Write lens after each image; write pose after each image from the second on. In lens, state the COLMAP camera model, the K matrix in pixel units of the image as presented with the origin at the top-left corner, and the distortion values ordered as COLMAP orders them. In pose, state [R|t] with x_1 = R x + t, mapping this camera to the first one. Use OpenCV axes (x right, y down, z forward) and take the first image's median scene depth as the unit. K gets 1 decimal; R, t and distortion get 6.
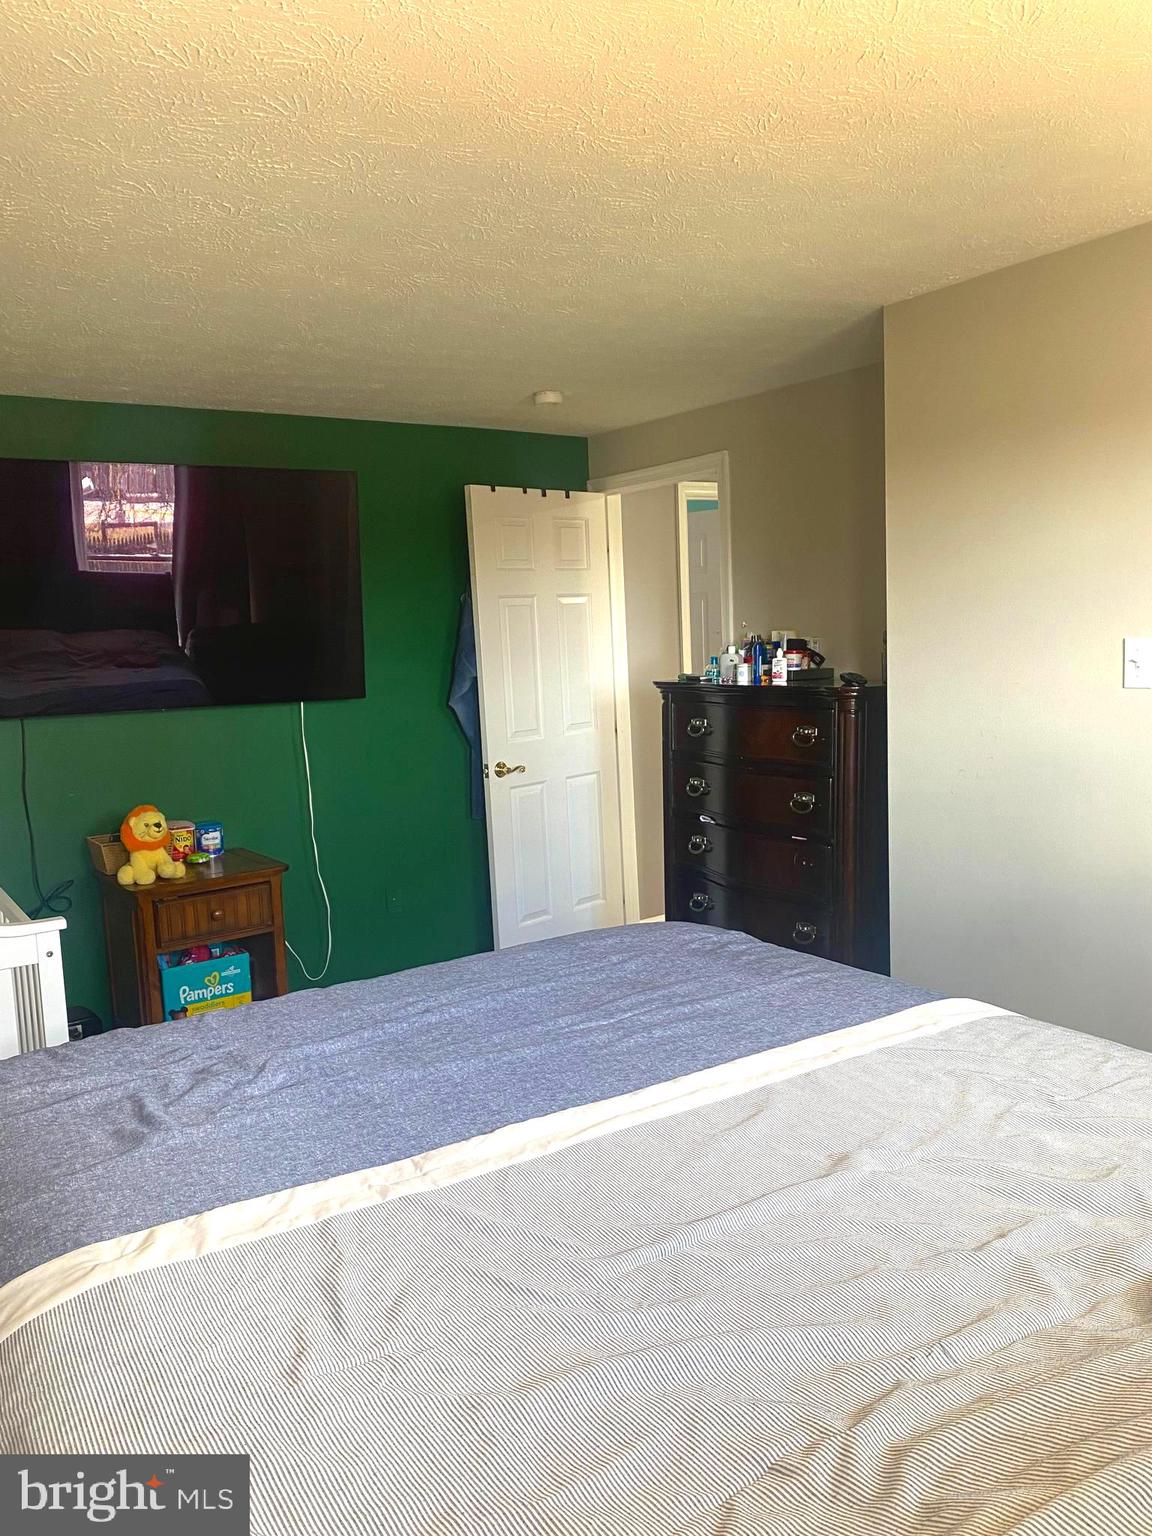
lens RADIAL K [[1142.6, 0, 576.0], [0, 1142.6, 768.0], [0, 0, 1]] dist [0.094840, -0.126214]
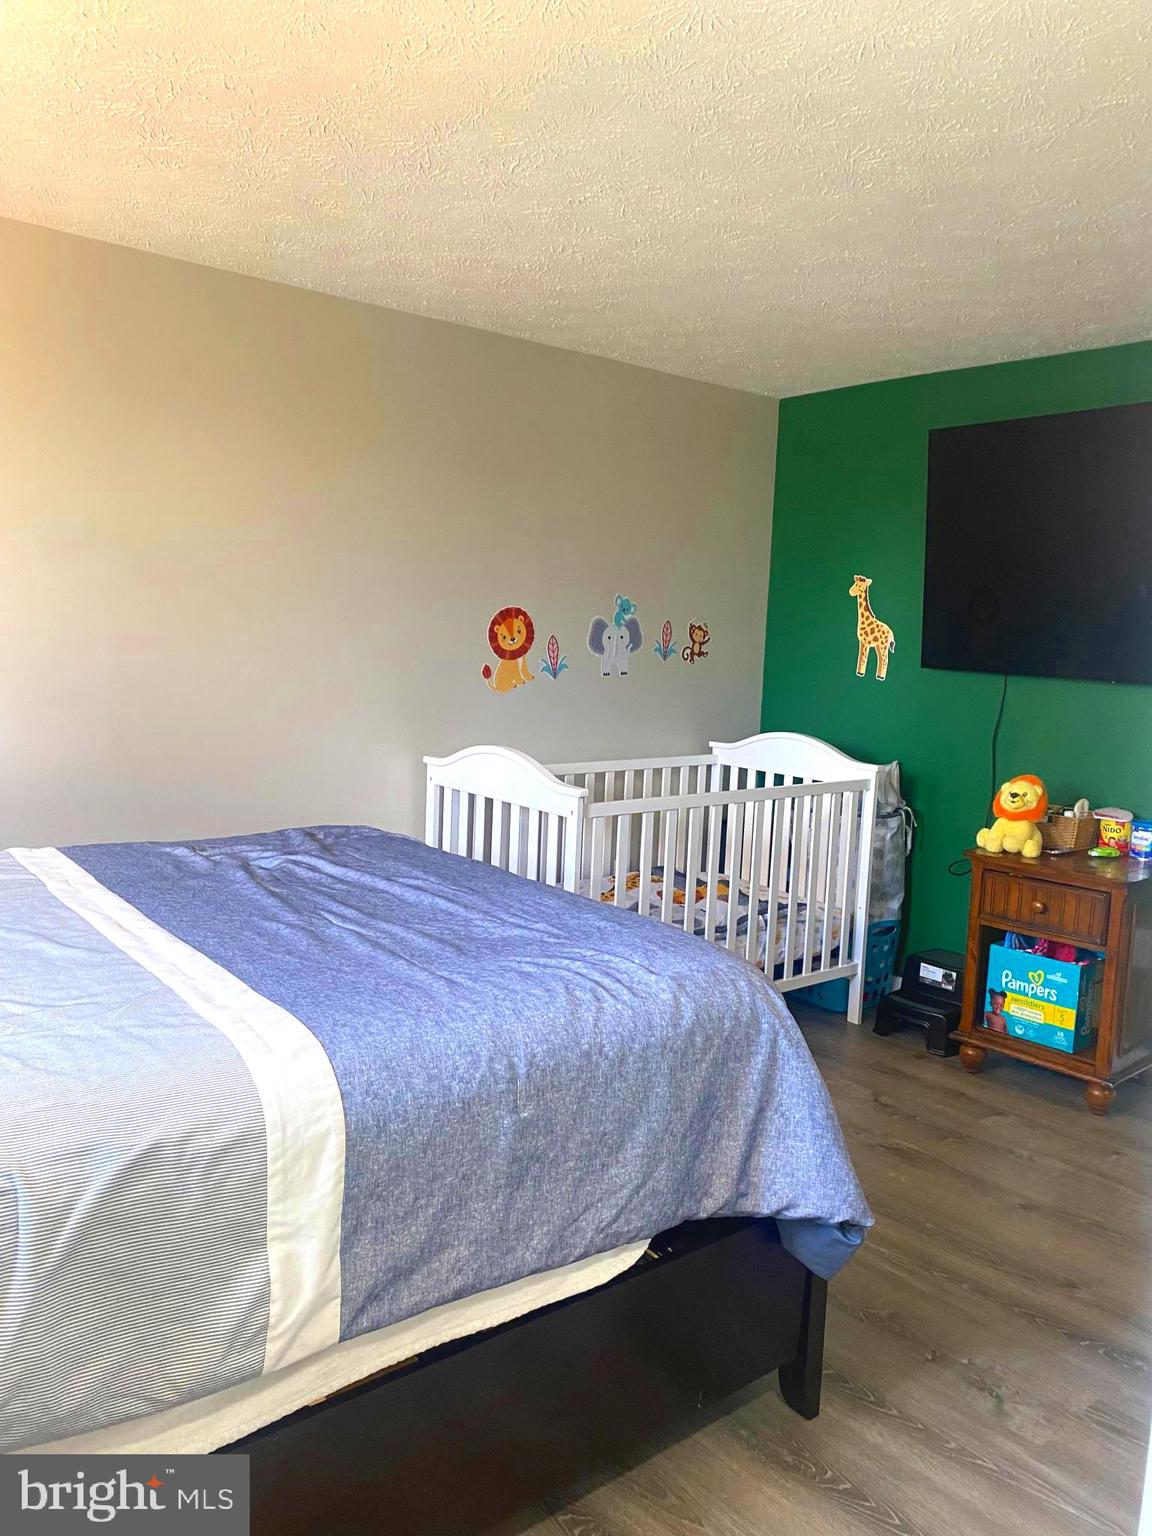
lens RADIAL K [[1142.6, 0, 576.0], [0, 1142.6, 768.0], [0, 0, 1]] dist [0.094840, -0.126214]
pose [[0.100910, 0.165147, -0.981093, 0.527274], [-0.159709, 0.976027, 0.147868, -0.055022], [0.981993, 0.141769, 0.124866, 0.523022]]
